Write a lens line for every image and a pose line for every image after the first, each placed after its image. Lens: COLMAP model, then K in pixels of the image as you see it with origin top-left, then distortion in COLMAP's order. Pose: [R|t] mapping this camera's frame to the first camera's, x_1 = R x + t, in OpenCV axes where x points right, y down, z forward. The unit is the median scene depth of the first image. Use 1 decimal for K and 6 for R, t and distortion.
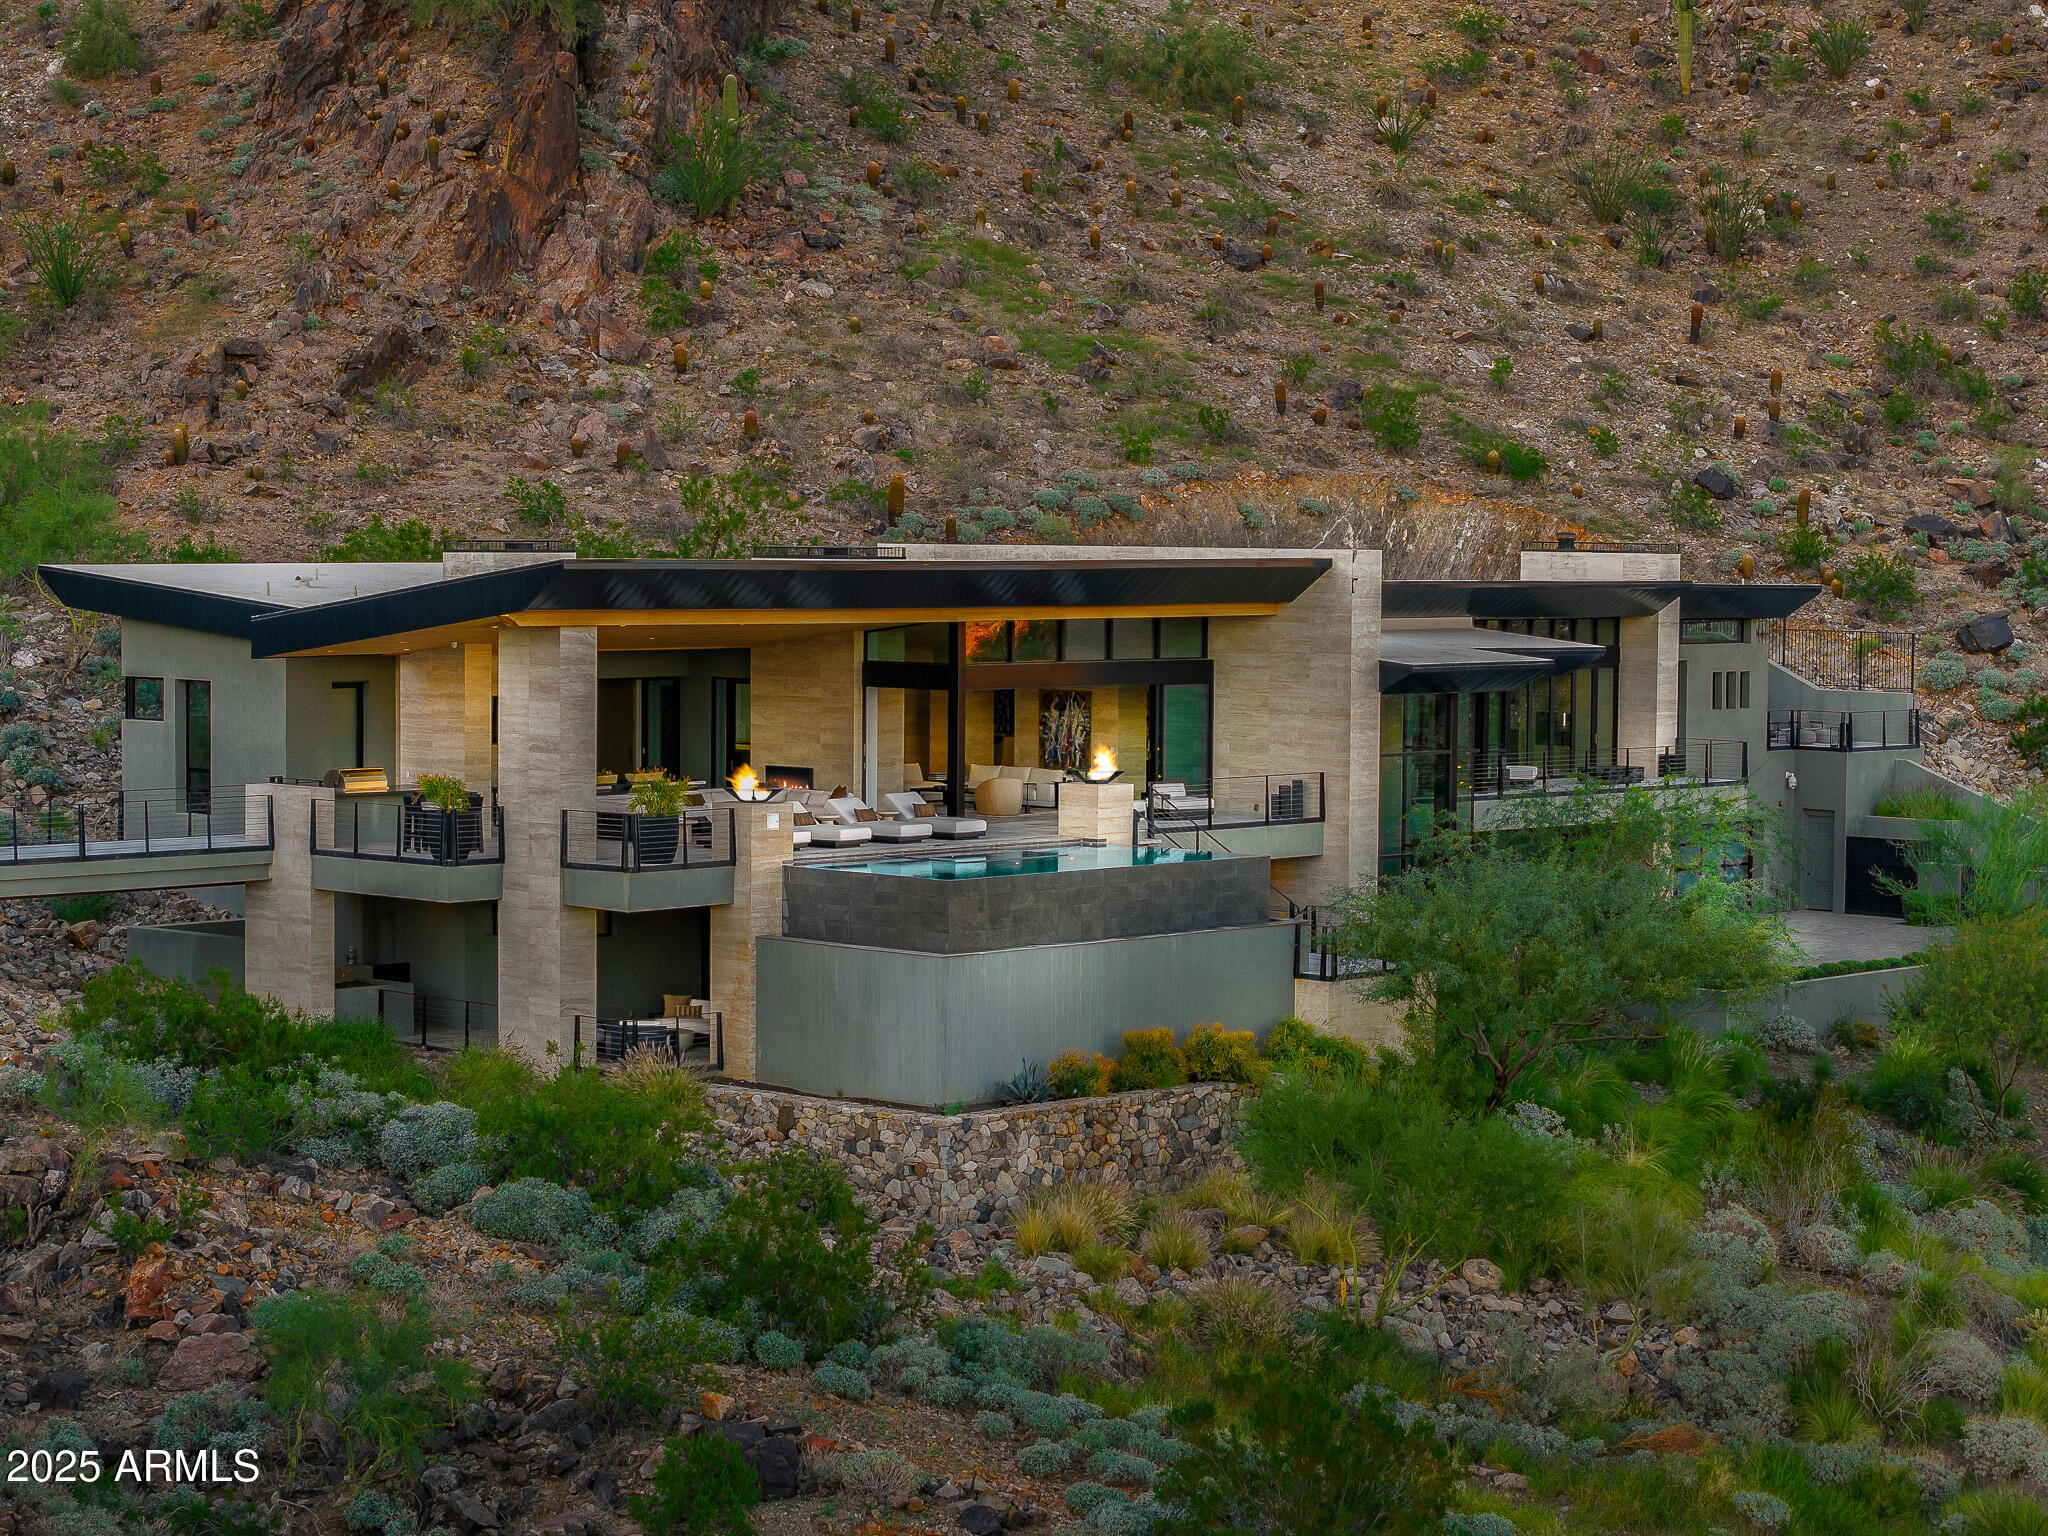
lens RADIAL K [[4212.1, 0, 1024.0], [0, 4212.1, 768.0], [0, 0, 1]] dist [-0.036507, 0.082954]
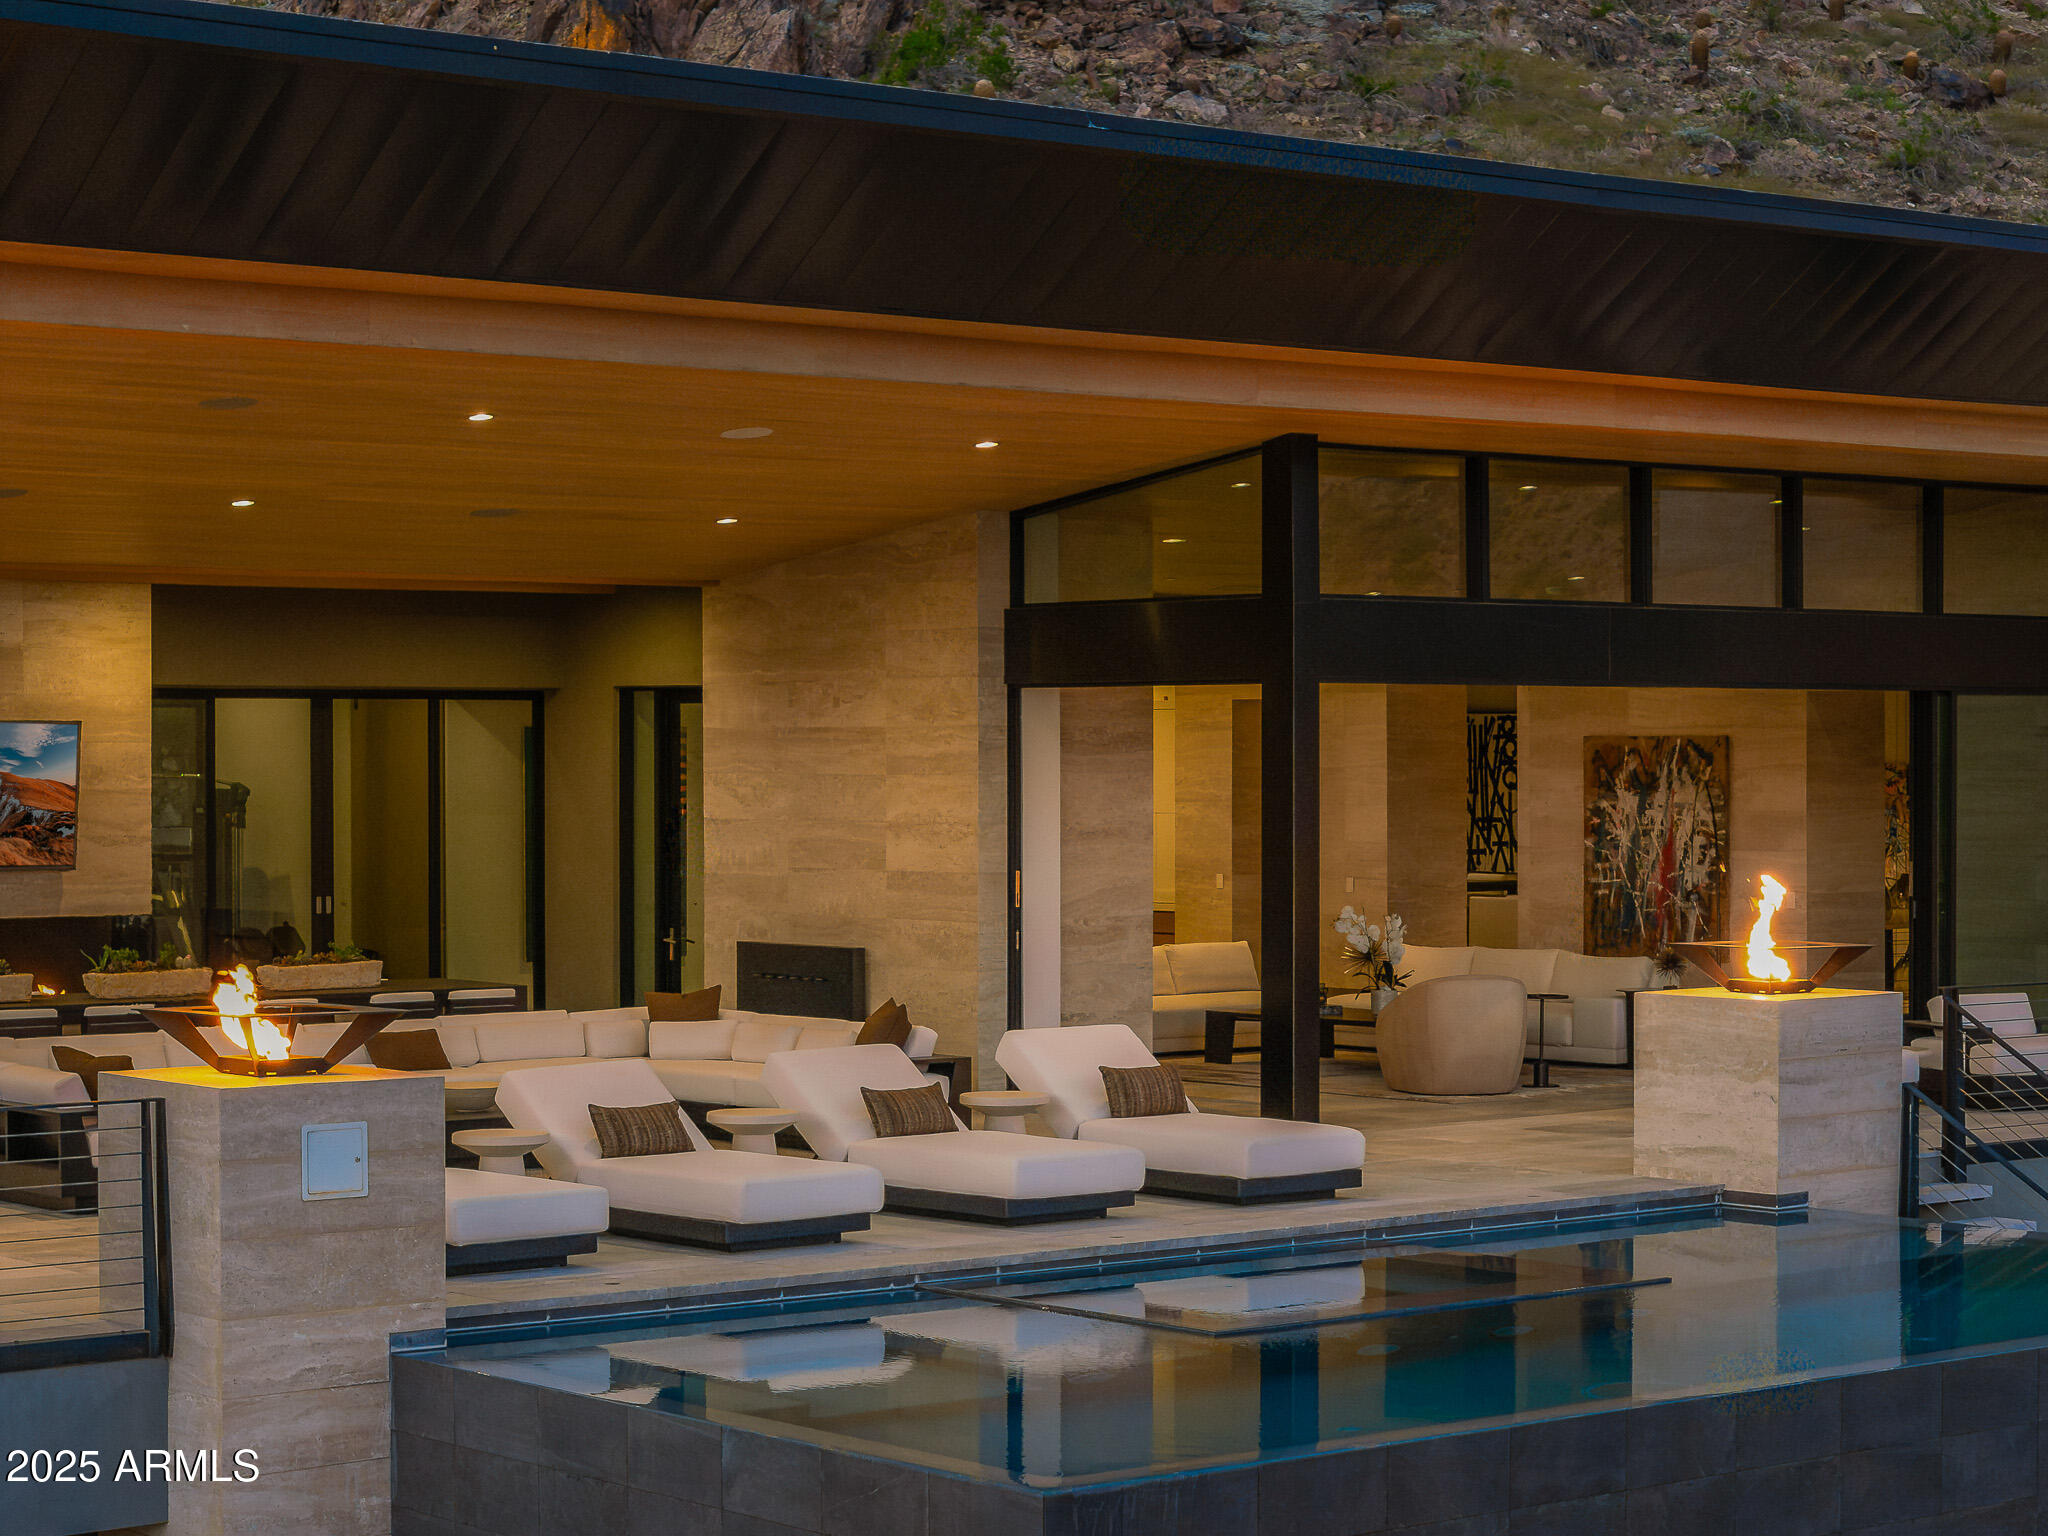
lens RADIAL K [[4212.1, 0, 1024.0], [0, 4212.1, 768.0], [0, 0, 1]] dist [-0.036507, 0.082954]
pose [[0.990183, -0.011610, -0.139292, 0.004612], [0.004433, 0.998651, -0.051730, 0.002018], [0.139705, 0.050605, 0.988899, 0.454917]]
